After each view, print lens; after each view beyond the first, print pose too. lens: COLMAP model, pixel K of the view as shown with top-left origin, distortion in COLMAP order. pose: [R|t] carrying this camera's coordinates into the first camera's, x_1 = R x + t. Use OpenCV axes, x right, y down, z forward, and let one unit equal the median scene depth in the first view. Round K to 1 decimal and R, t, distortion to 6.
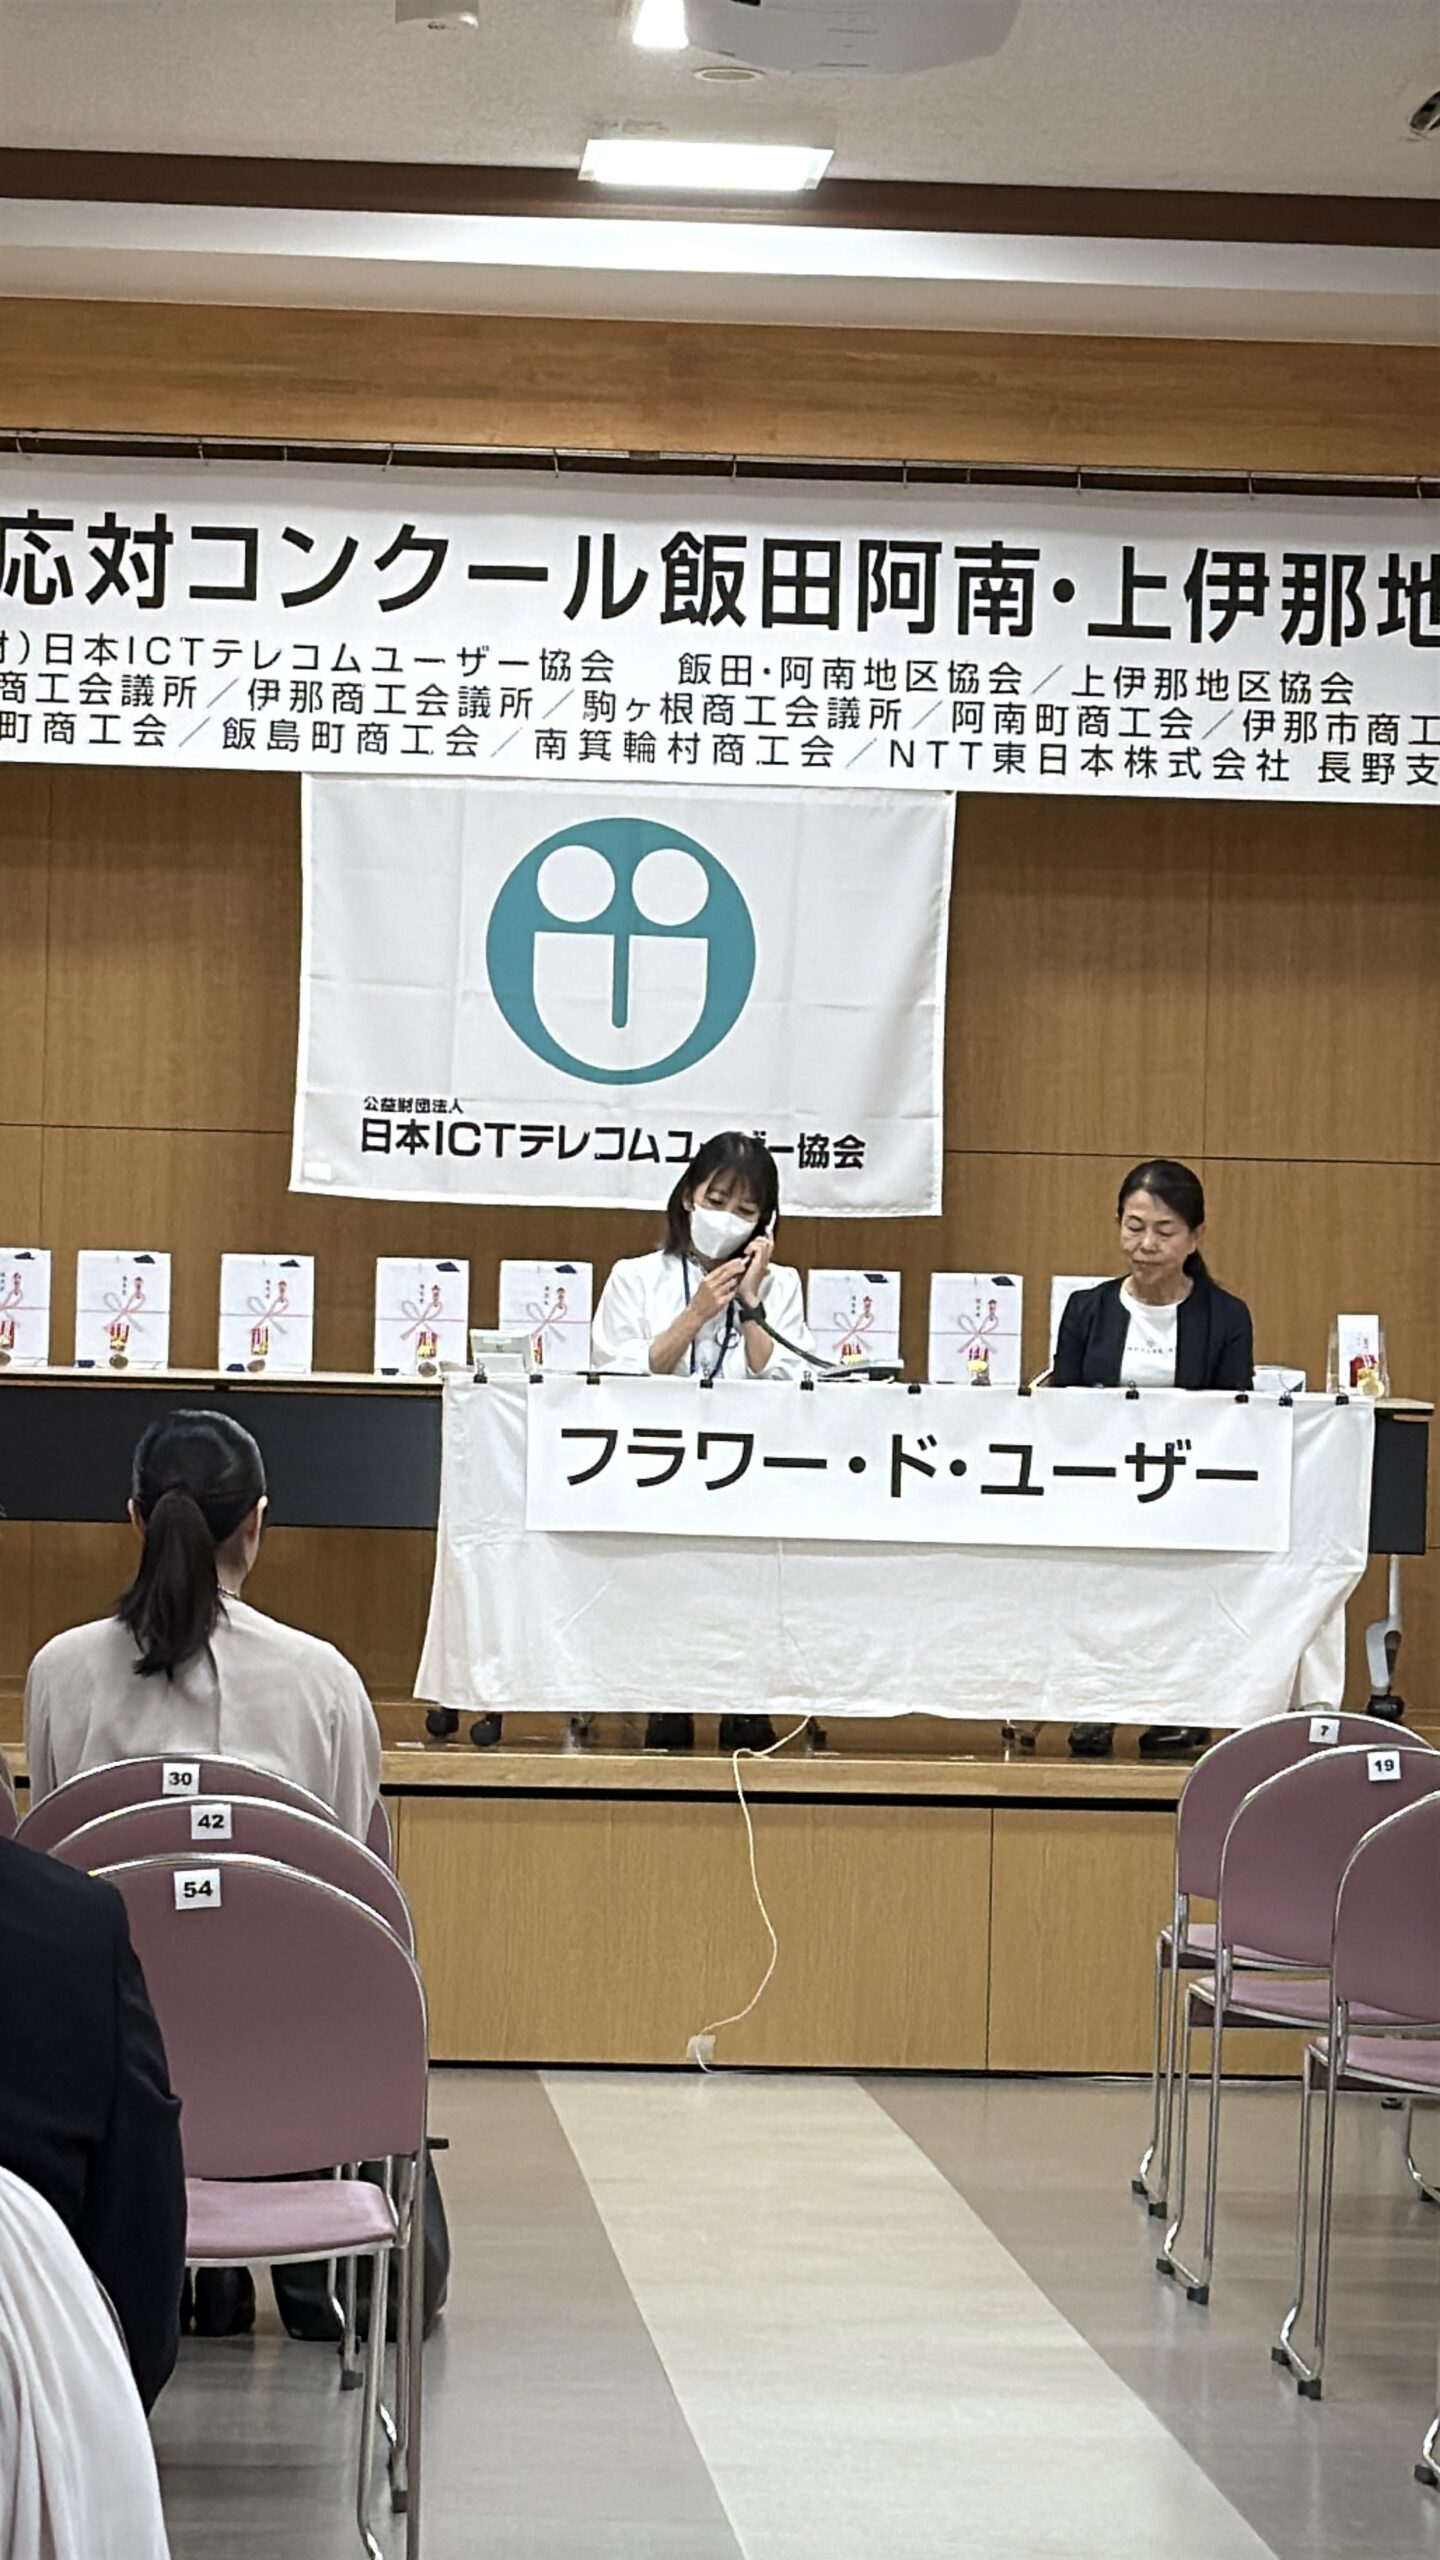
lens RADIAL K [[8600.9, 0, 720.9], [0, 8600.9, 1278.9], [0, 0, 1]] dist [0.790666, 0.000000]
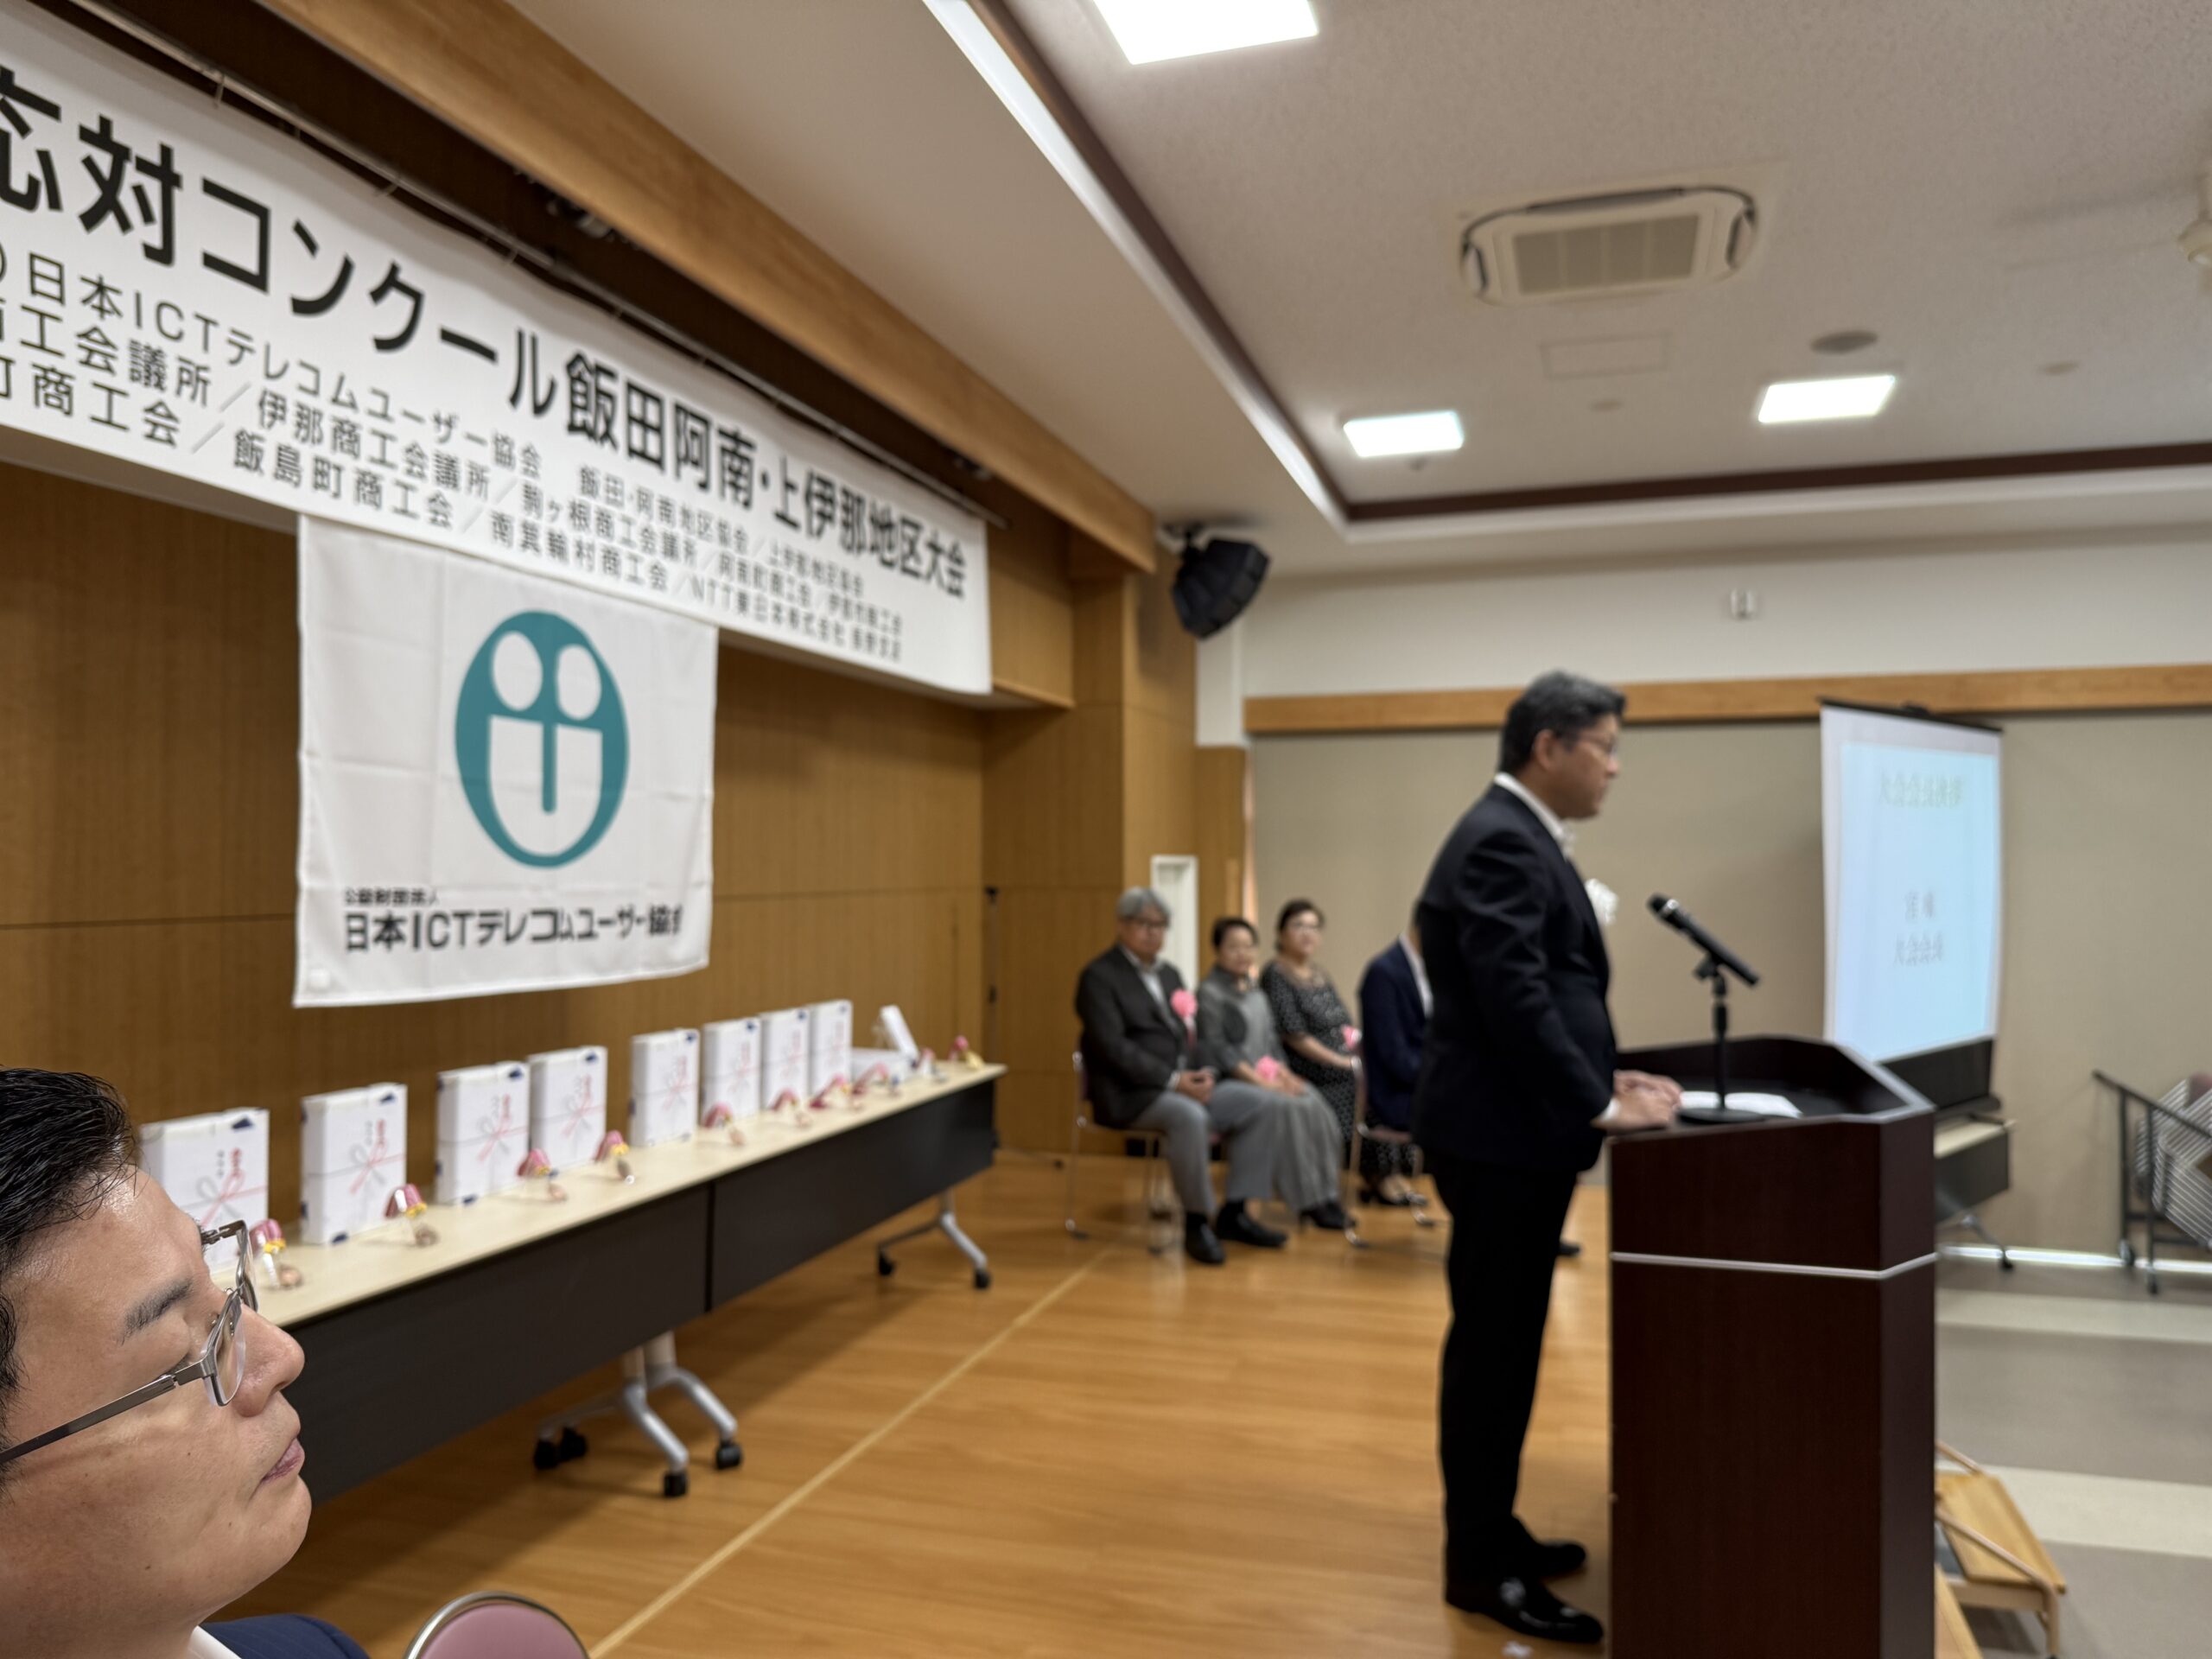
lens RADIAL K [[1590.3, 0, 1105.3], [0, 1590.3, 851.5], [0, 0, 1]] dist [-0.004226, 0.000926]
pose [[0.362705, -0.015150, 0.931781, -0.165811], [-0.009992, 0.999747, 0.020144, -0.029162], [-0.931851, -0.016617, 0.362461, 0.867905]]
